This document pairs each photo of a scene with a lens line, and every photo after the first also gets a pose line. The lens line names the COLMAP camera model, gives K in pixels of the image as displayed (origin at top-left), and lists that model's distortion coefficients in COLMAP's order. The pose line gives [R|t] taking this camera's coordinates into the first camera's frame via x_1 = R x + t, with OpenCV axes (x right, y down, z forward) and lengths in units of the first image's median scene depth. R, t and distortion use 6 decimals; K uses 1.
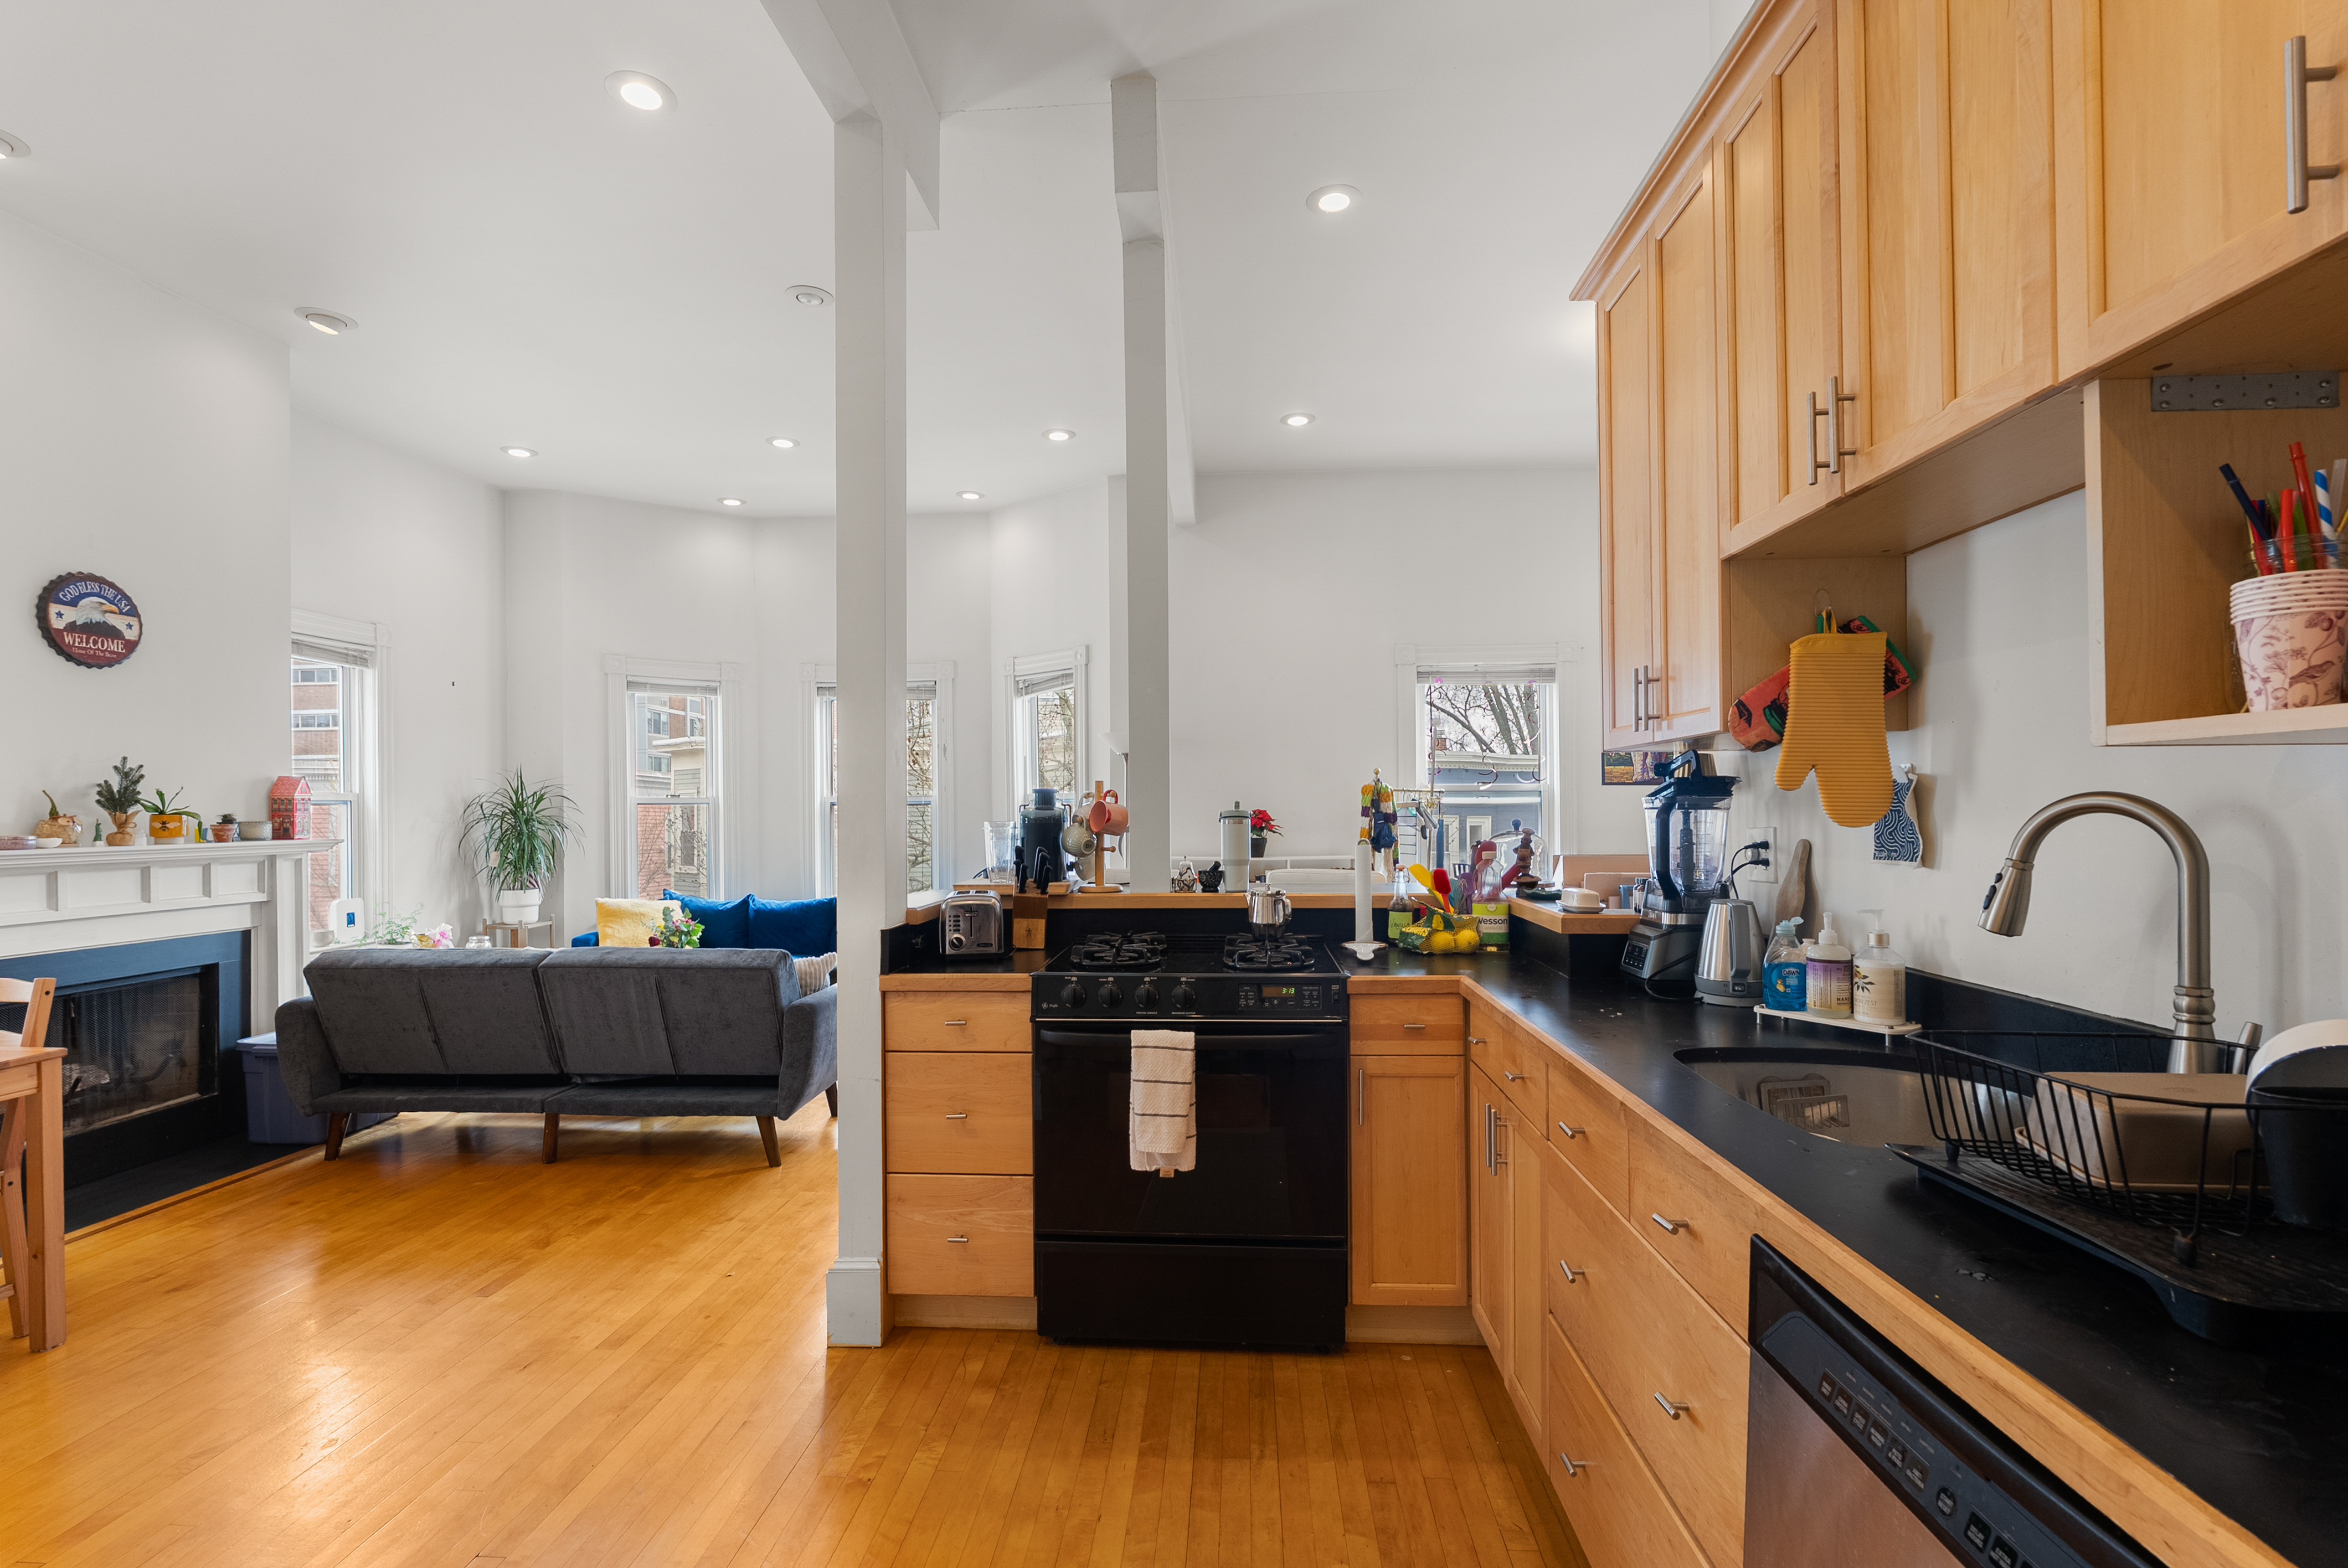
lens RADIAL K [[1053.1, 0, 1177.8], [0, 1053.1, 802.9], [0, 0, 1]] dist [-0.002307, 0.000164]
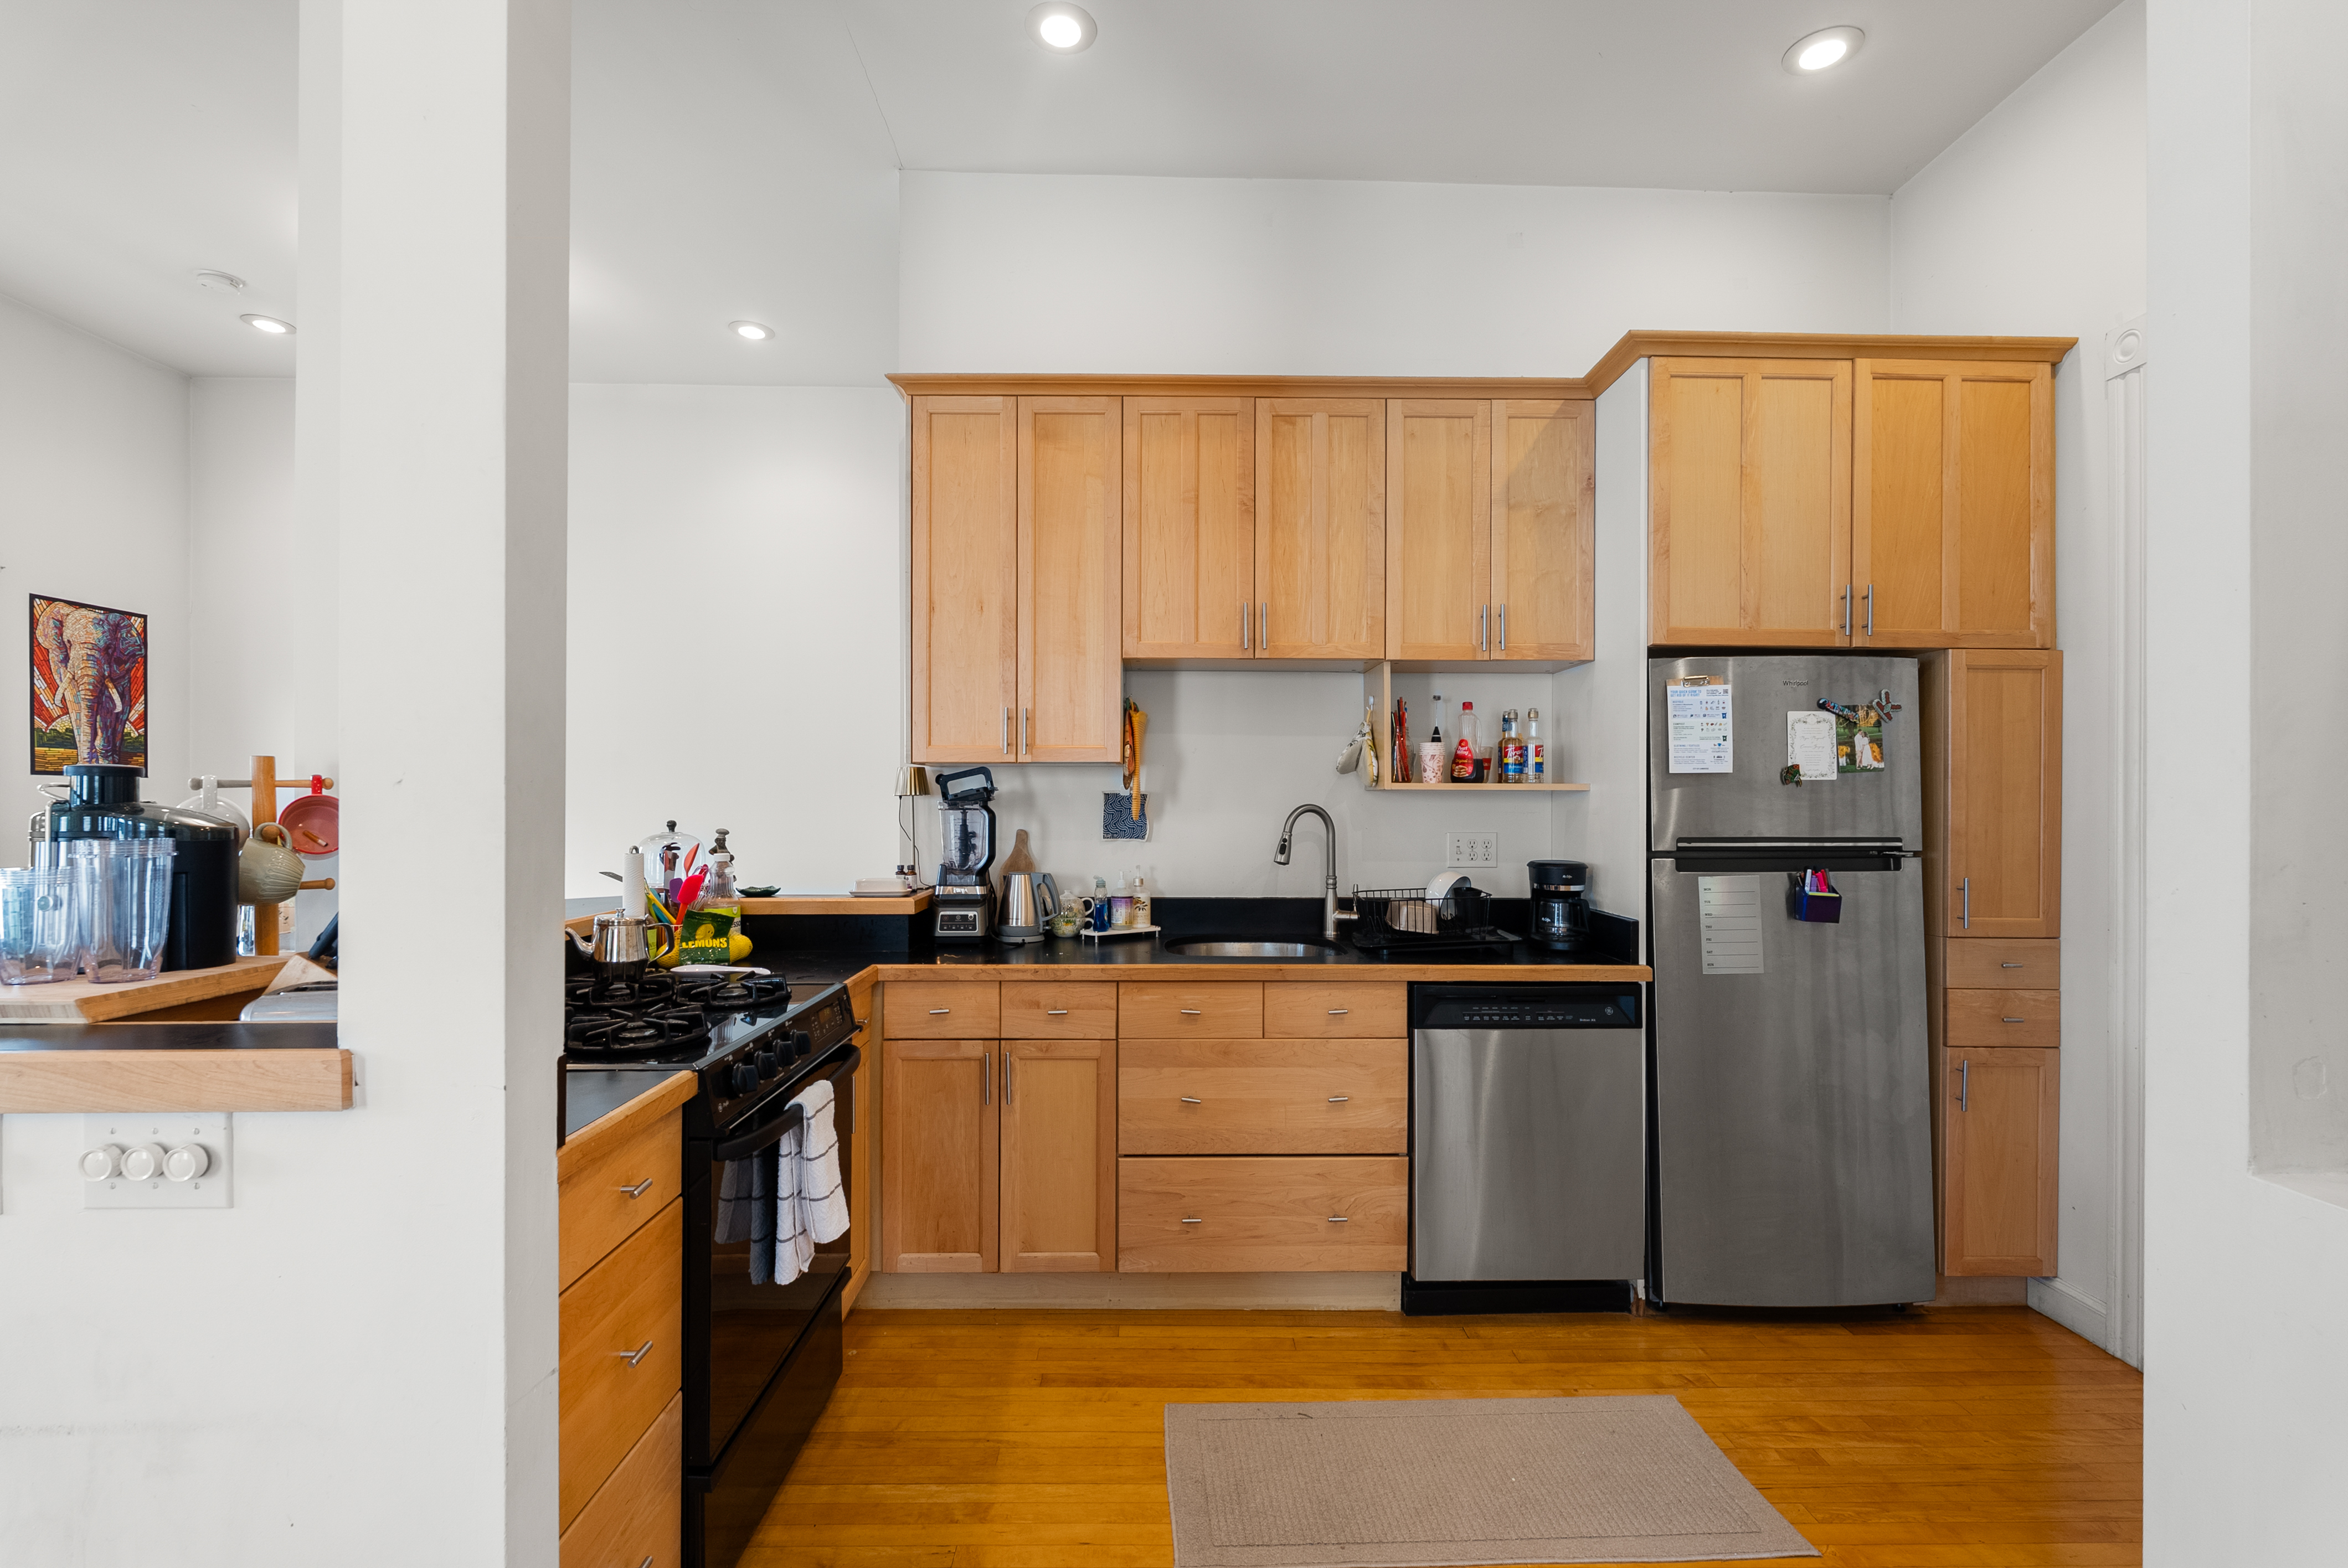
lens RADIAL K [[1053.1, 0, 1151.1], [0, 1053.1, 787.1], [0, 0, 1]] dist [-0.002307, 0.000164]
pose [[-0.064266, 0.020583, 0.997721, -0.523293], [-0.006380, 0.999758, -0.021036, 0.002294], [-0.997912, -0.007718, -0.064119, 0.498359]]
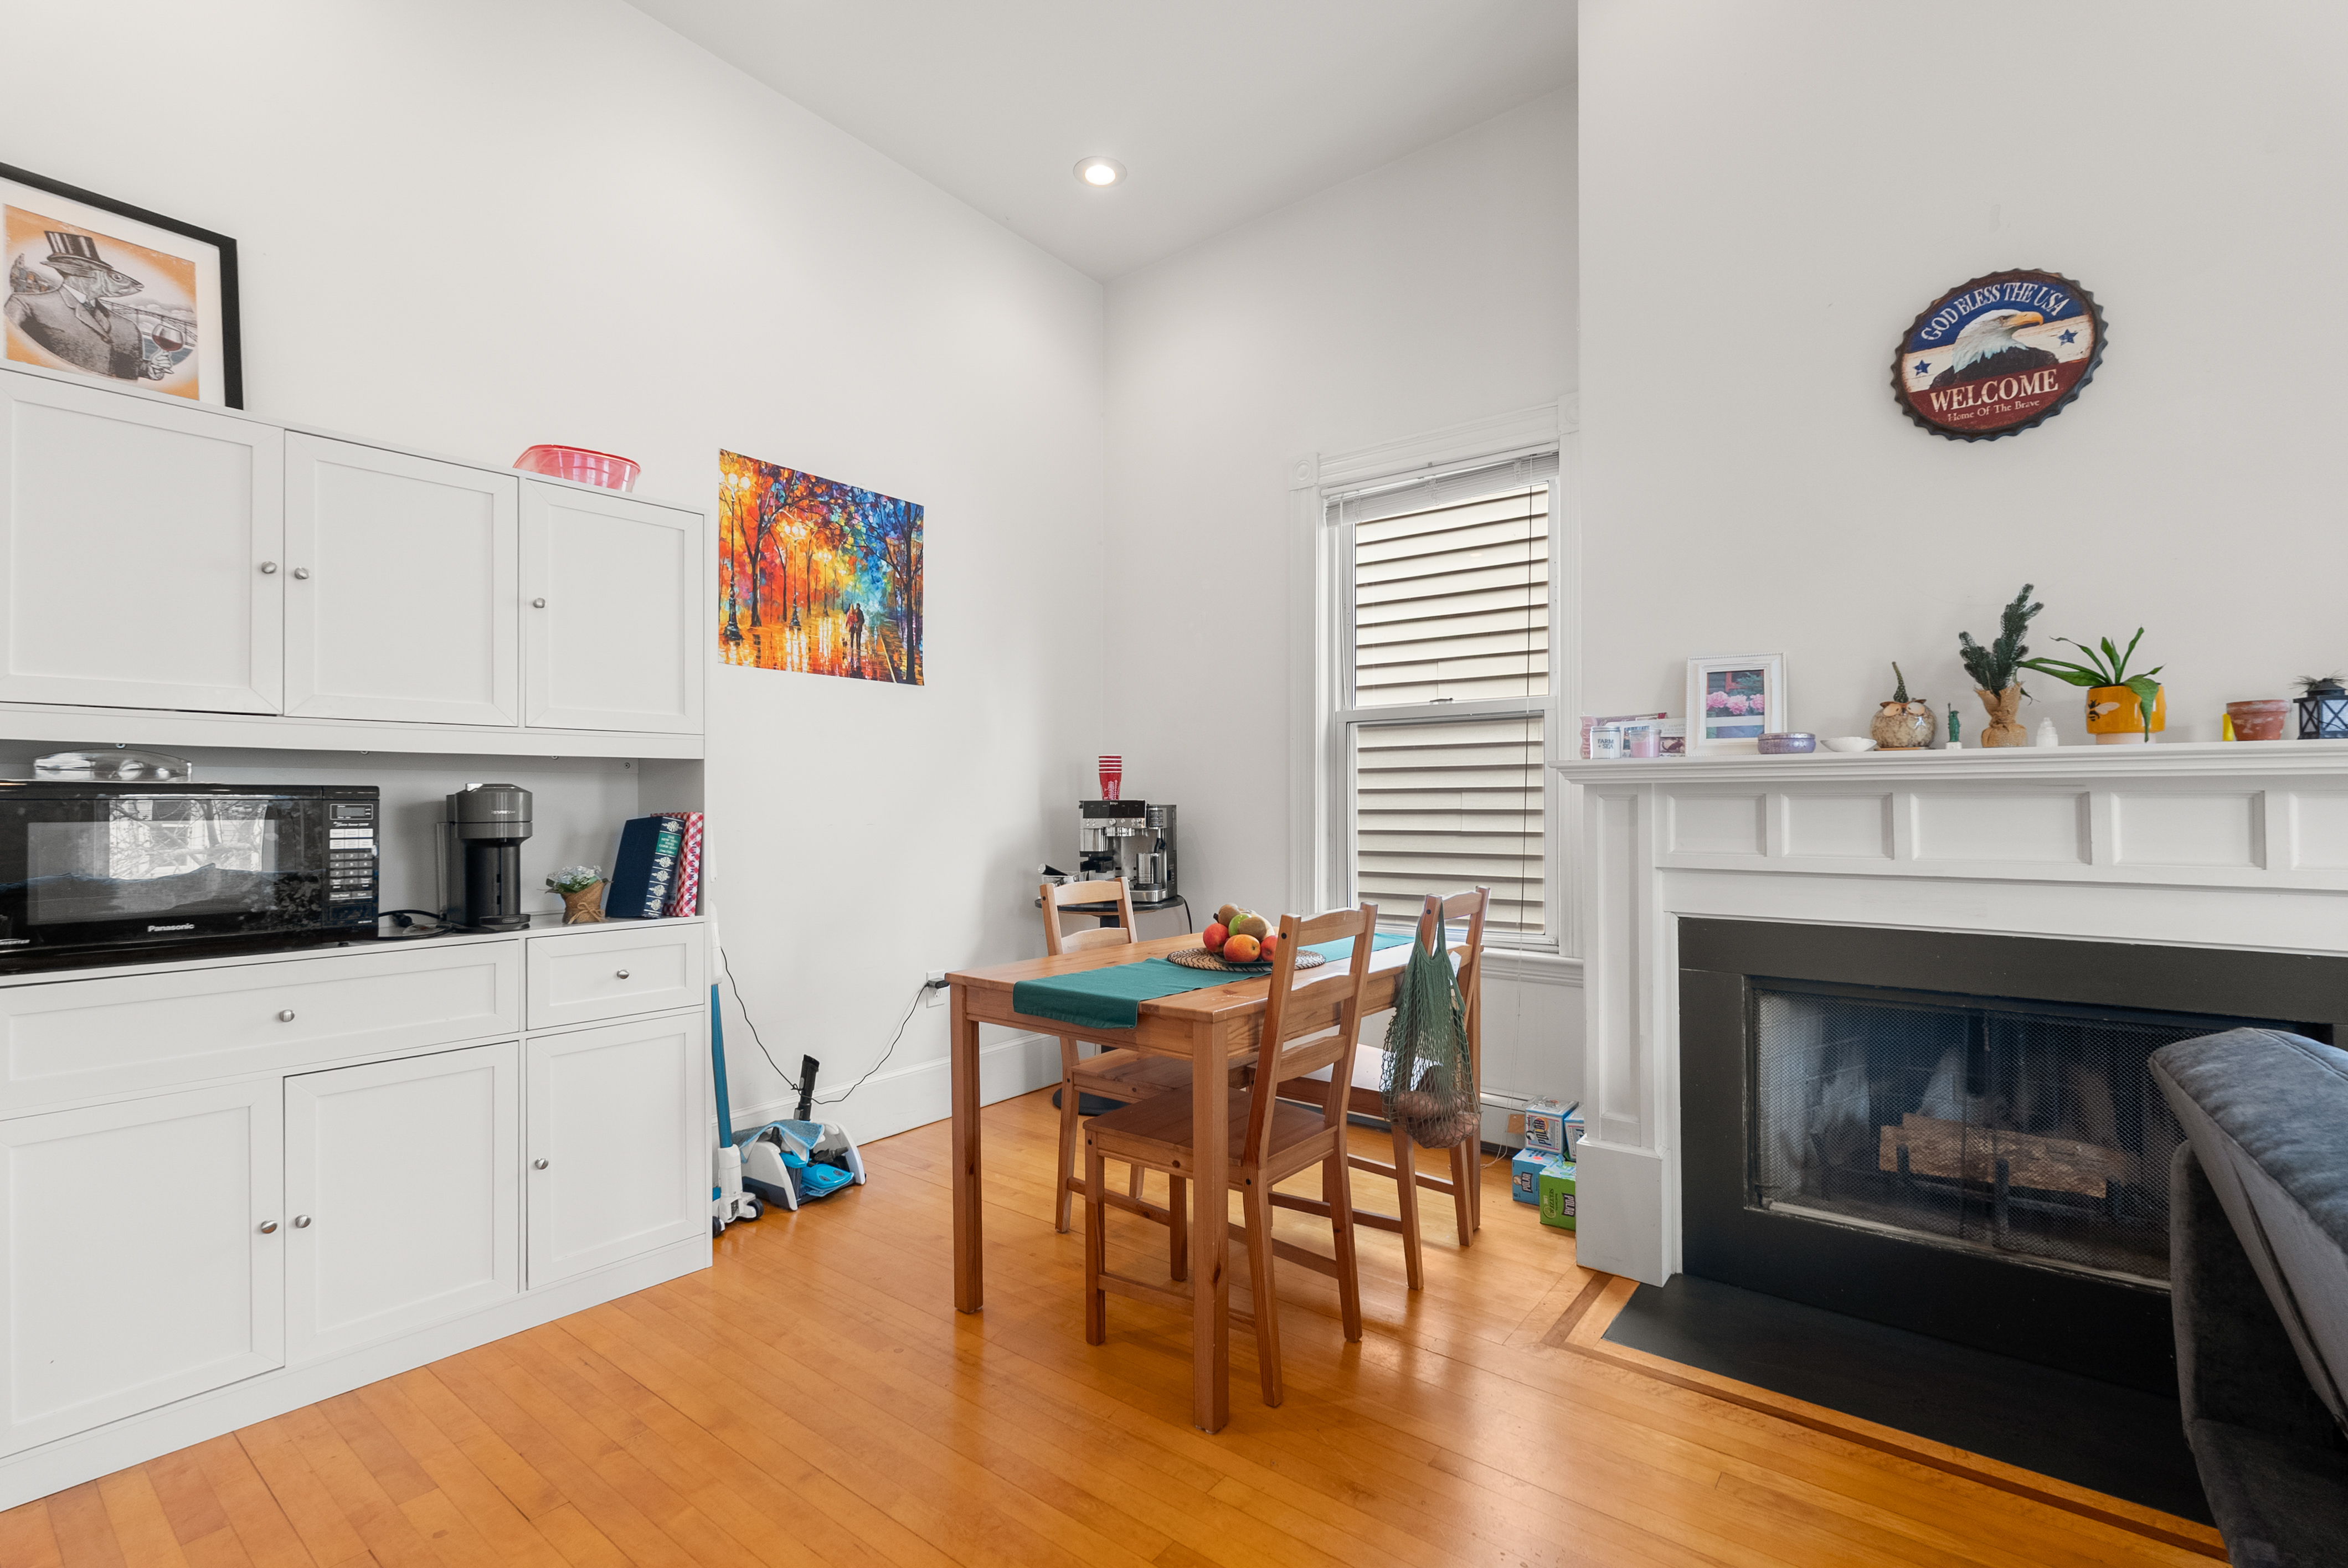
lens RADIAL K [[1053.1, 0, 1167.3], [0, 1053.1, 787.9], [0, 0, 1]] dist [-0.002307, 0.000164]
pose [[-0.566335, -0.009859, -0.824116, -0.307801], [0.008886, 0.999797, -0.018068, 0.063850], [0.824127, -0.017555, -0.566133, 0.920846]]
